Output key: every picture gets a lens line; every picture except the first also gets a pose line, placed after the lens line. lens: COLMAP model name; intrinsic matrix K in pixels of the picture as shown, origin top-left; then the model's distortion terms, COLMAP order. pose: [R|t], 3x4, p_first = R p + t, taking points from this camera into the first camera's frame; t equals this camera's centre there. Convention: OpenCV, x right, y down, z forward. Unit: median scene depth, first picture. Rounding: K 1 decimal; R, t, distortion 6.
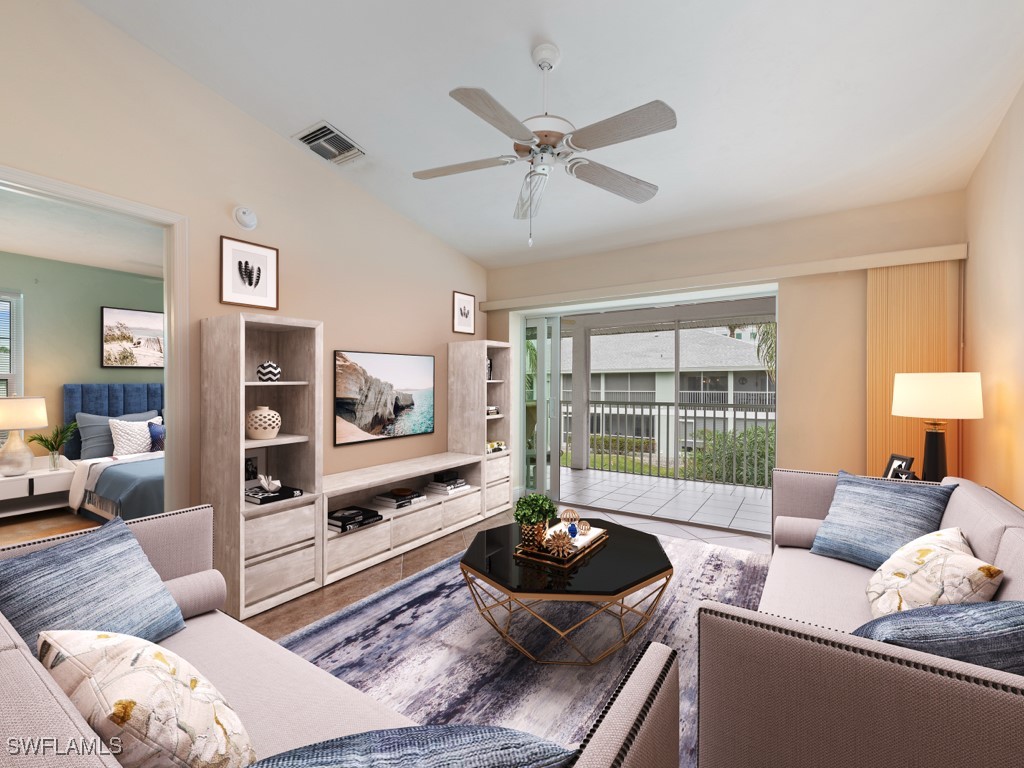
lens RADIAL K [[449.1, 0, 517.4], [0, 449.1, 391.1], [0, 0, 1]] dist [0.004681, -0.000855]
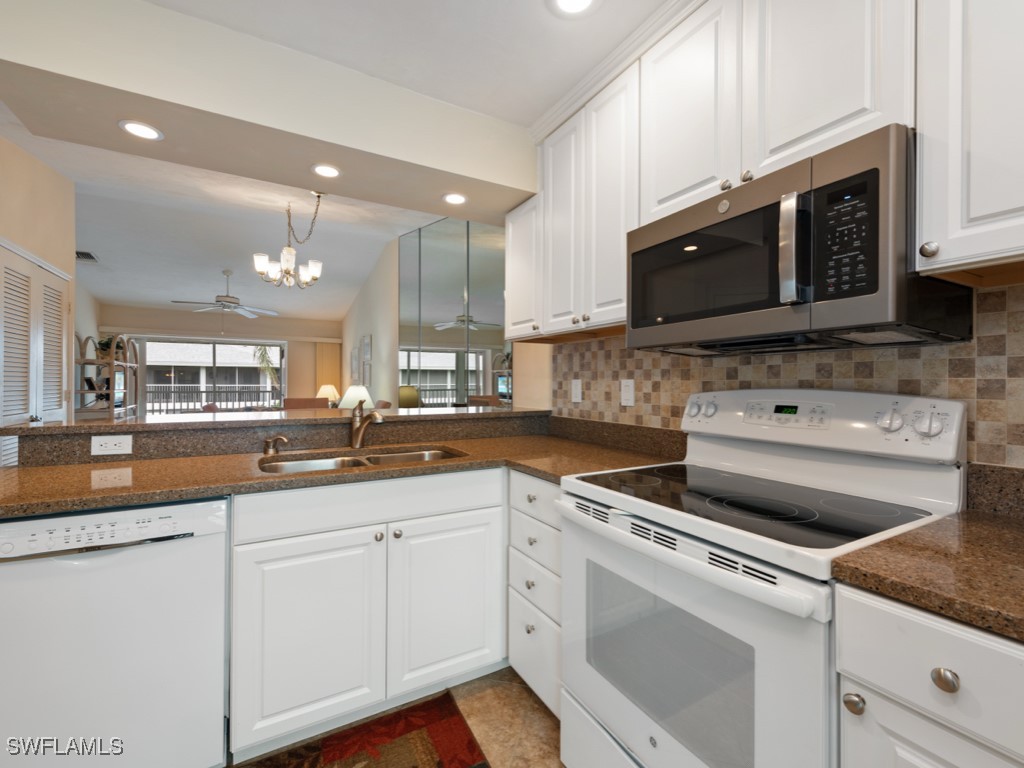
lens RADIAL K [[449.1, 0, 514.0], [0, 449.1, 380.6], [0, 0, 1]] dist [0.004681, -0.000855]
pose [[0.452761, -0.000557, 0.891632, -0.443696], [0.007767, 0.999964, -0.003319, 0.001636], [-0.891598, 0.008428, 0.452750, -0.522364]]
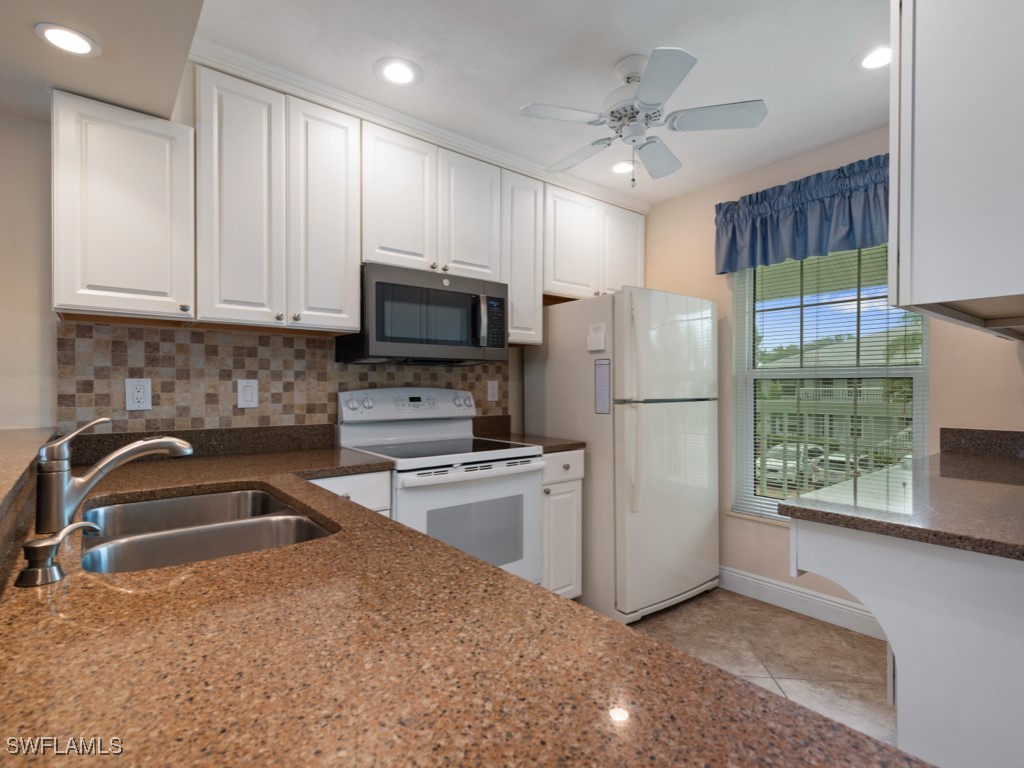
lens RADIAL K [[497.5, 0, 521.5], [0, 497.5, 387.0], [0, 0, 1]] dist [-0.003461, -0.000740]
pose [[-0.955950, -0.010474, 0.293342, -0.405478], [-0.006445, 0.999871, 0.014698, -0.000230], [-0.293459, 0.012160, -0.955894, -0.252494]]
